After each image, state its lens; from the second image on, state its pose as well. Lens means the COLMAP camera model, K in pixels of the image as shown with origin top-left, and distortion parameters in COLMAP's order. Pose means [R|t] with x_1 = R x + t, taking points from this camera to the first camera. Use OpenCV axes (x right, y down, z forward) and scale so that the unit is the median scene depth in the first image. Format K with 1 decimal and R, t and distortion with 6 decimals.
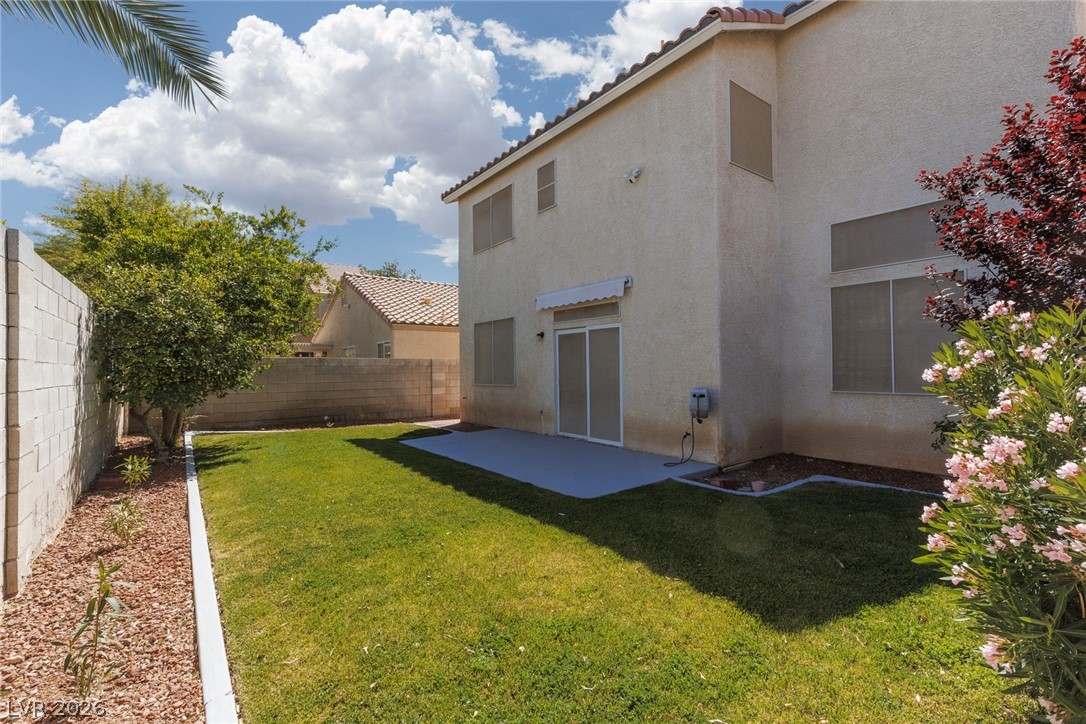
lens RADIAL K [[485.4, 0, 547.6], [0, 485.4, 359.3], [0, 0, 1]] dist [0.007597, -0.001037]
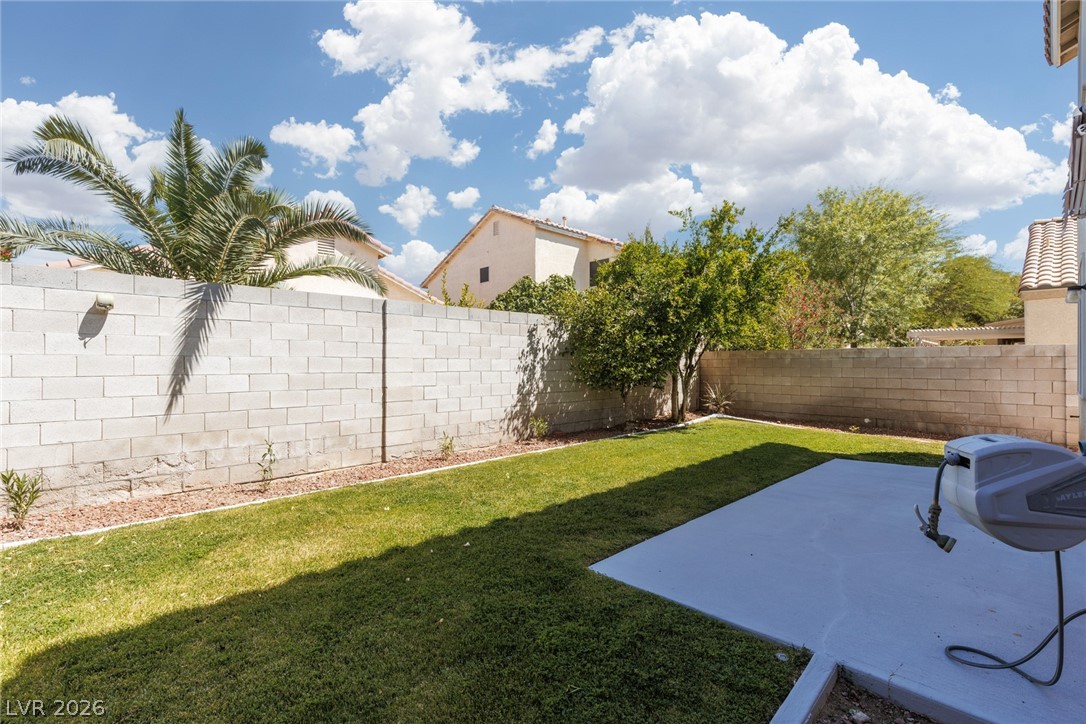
lens RADIAL K [[485.4, 0, 547.6], [0, 485.4, 359.3], [0, 0, 1]] dist [0.007597, -0.001037]
pose [[0.113511, 0.001510, -0.993536, 0.303021], [0.020215, 0.999788, 0.003829, 0.002468], [0.993331, -0.020519, 0.113456, 0.370781]]
